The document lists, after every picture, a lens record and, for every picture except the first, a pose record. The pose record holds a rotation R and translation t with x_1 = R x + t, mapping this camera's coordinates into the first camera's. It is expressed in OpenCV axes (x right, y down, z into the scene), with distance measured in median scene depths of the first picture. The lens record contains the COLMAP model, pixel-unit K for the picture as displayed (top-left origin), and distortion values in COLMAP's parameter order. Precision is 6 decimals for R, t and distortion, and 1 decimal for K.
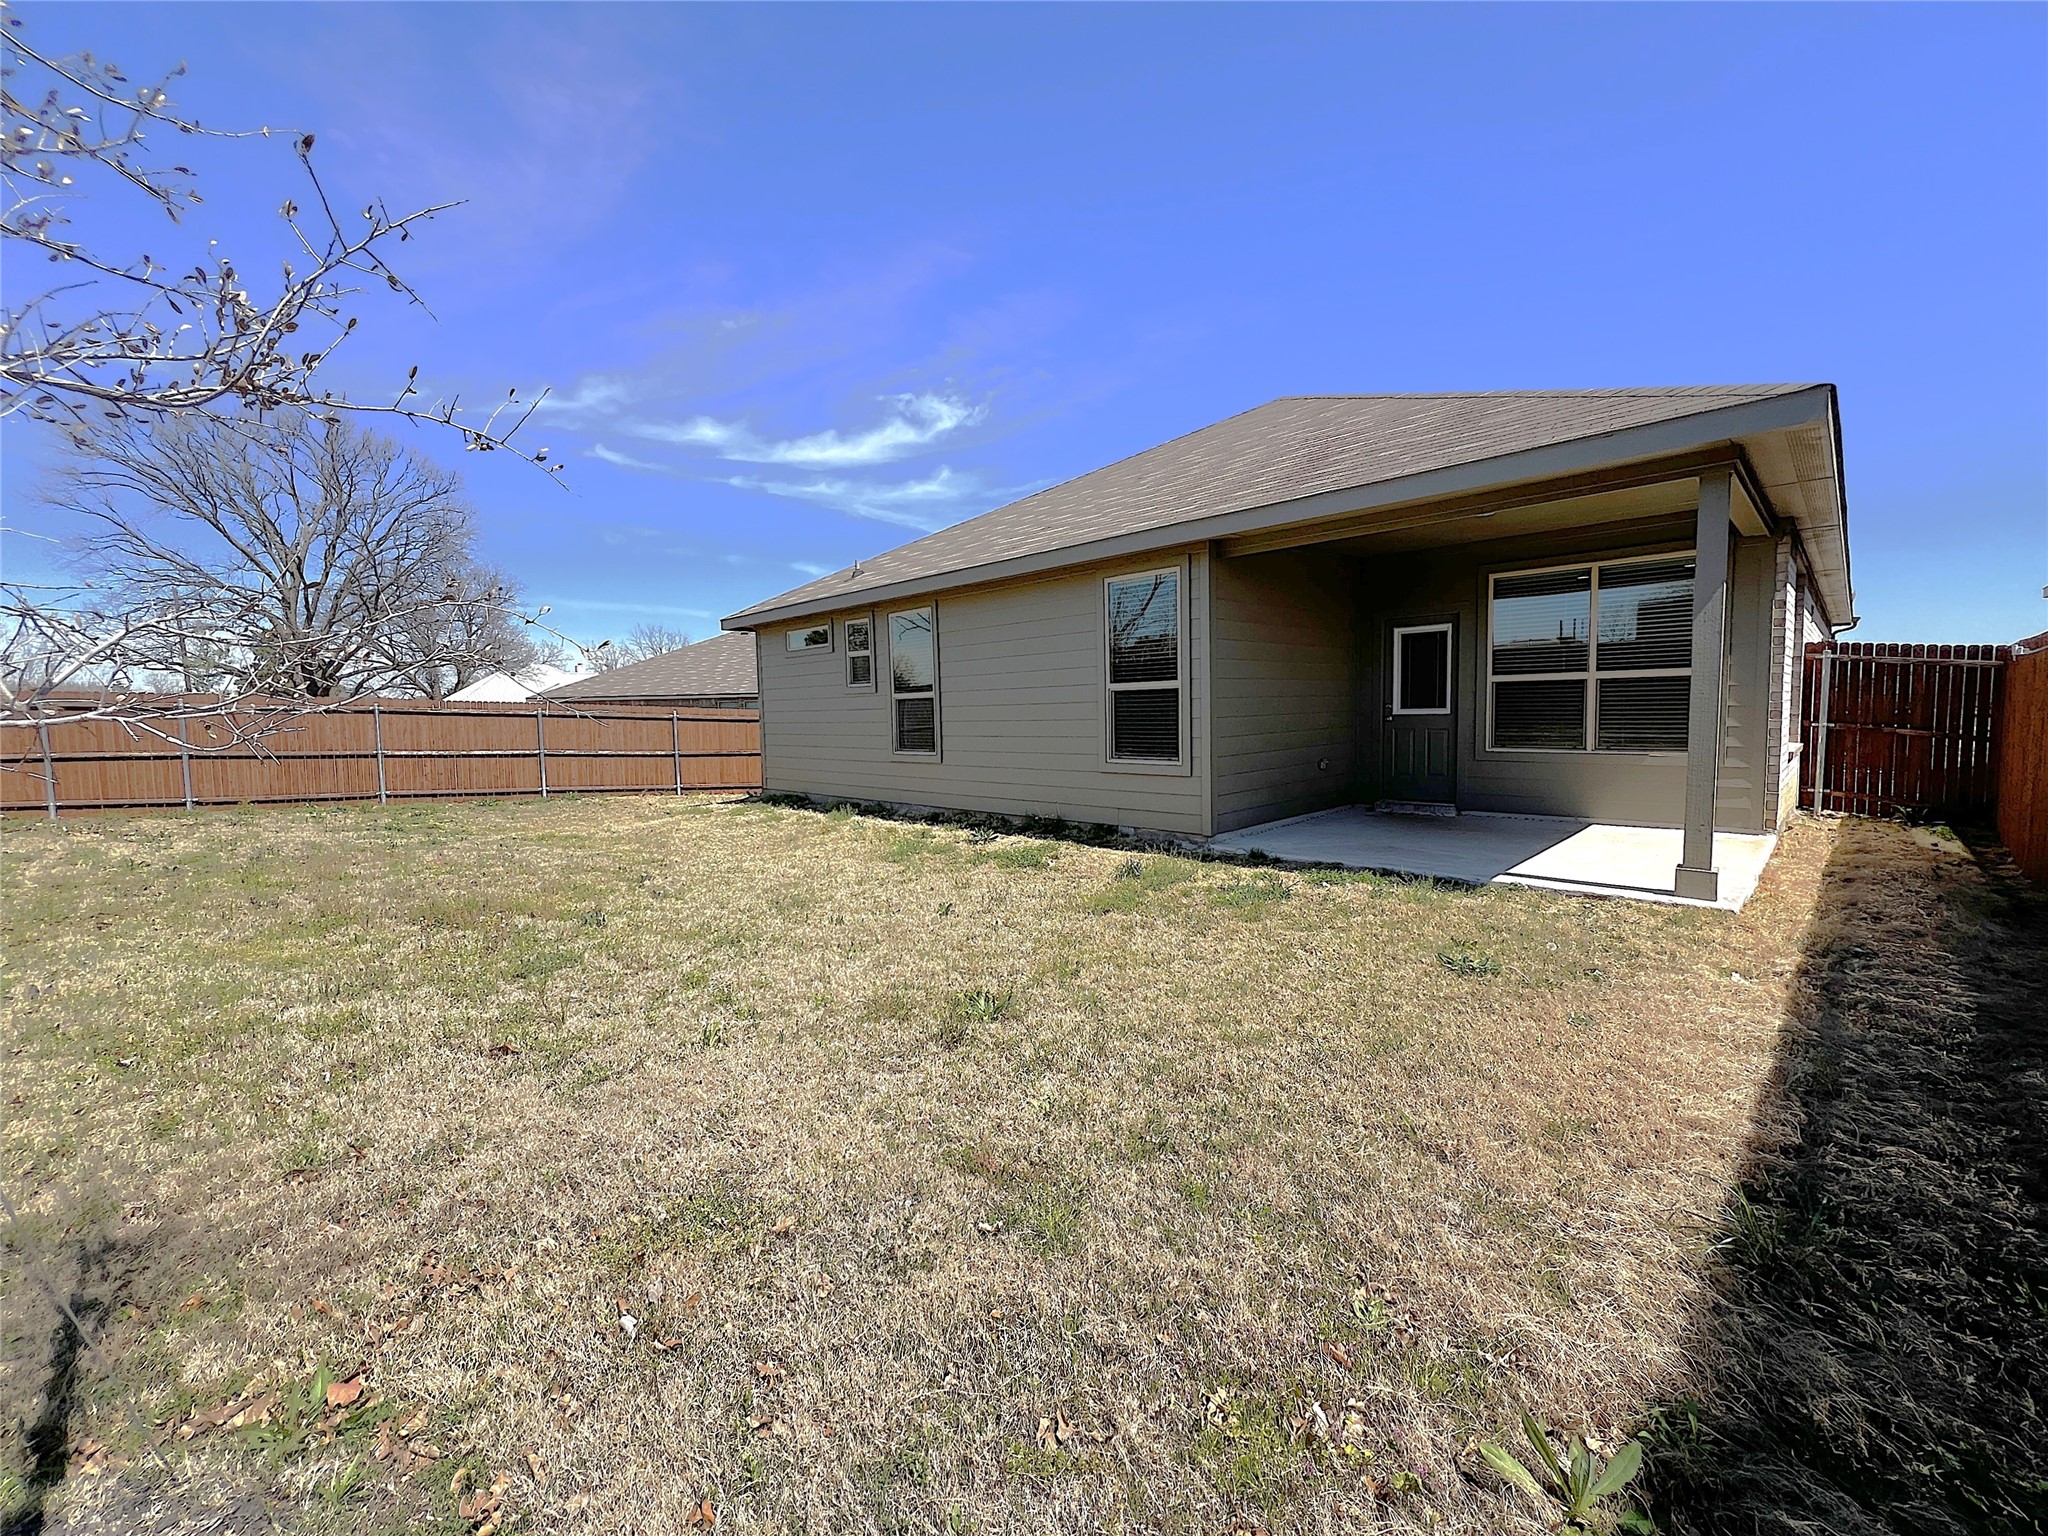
lens RADIAL K [[819.8, 0, 1020.7], [0, 819.8, 769.9], [0, 0, 1]] dist [0.000824, 0.000252]
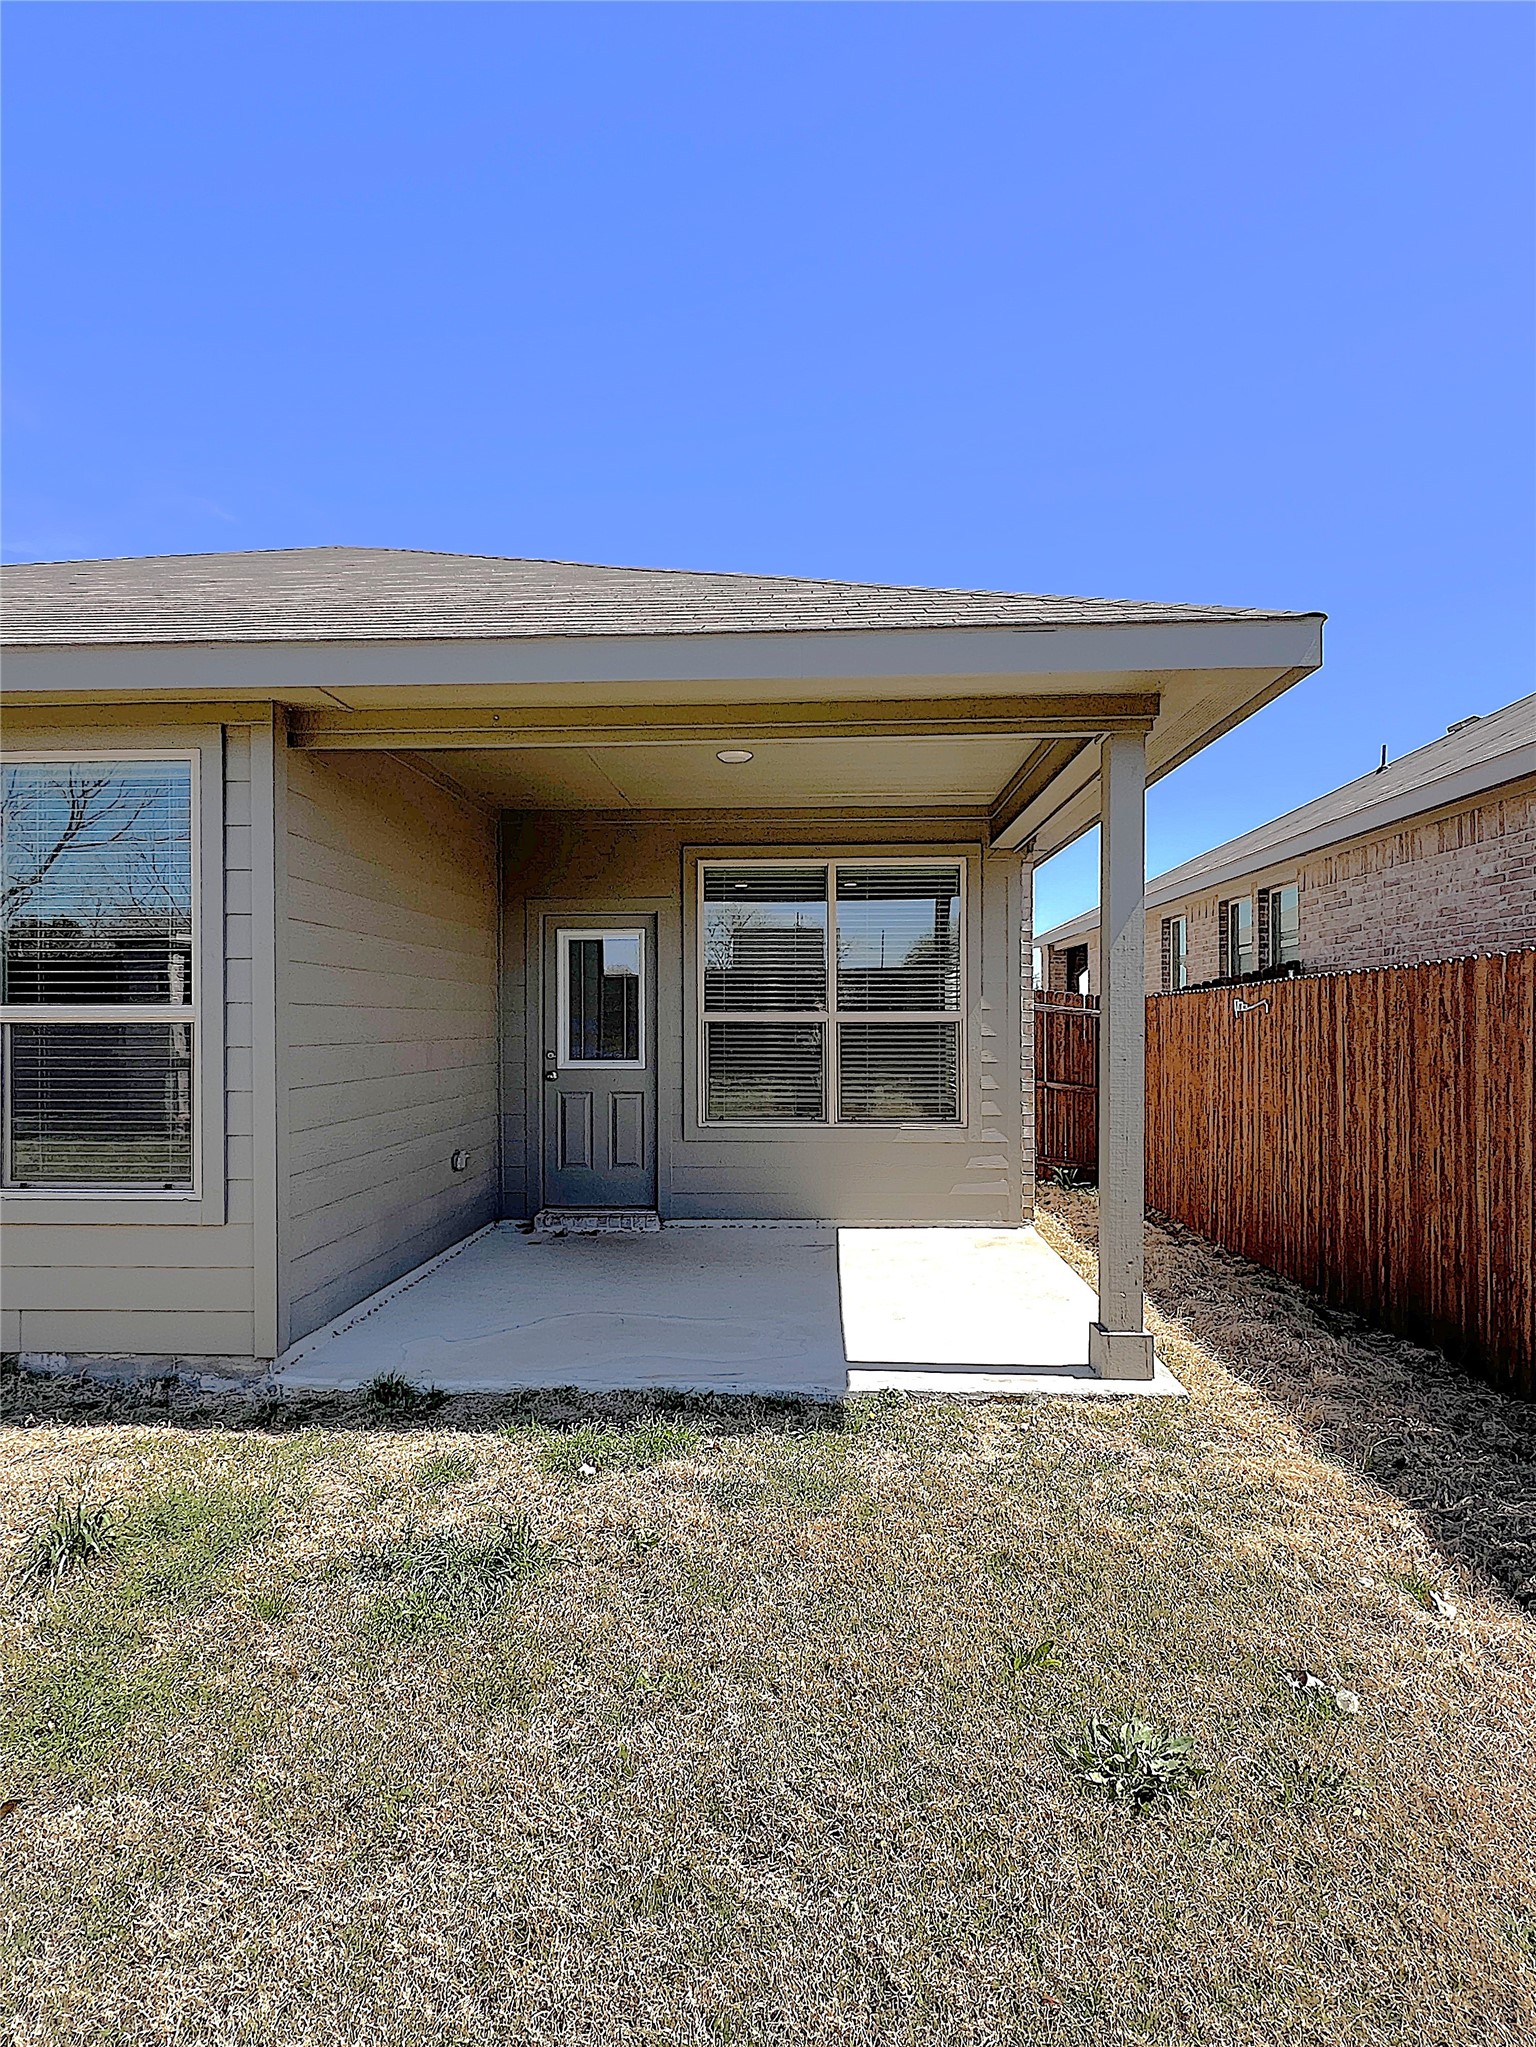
lens RADIAL K [[1068.8, 0, 769.0], [0, 1068.8, 1036.9], [0, 0, 1]] dist [-0.000463, -0.000010]
pose [[0.732765, 0.012863, 0.680360, 0.030195], [0.038346, 0.997452, -0.060158, -0.044685], [-0.679400, 0.070171, 0.730405, 0.364723]]
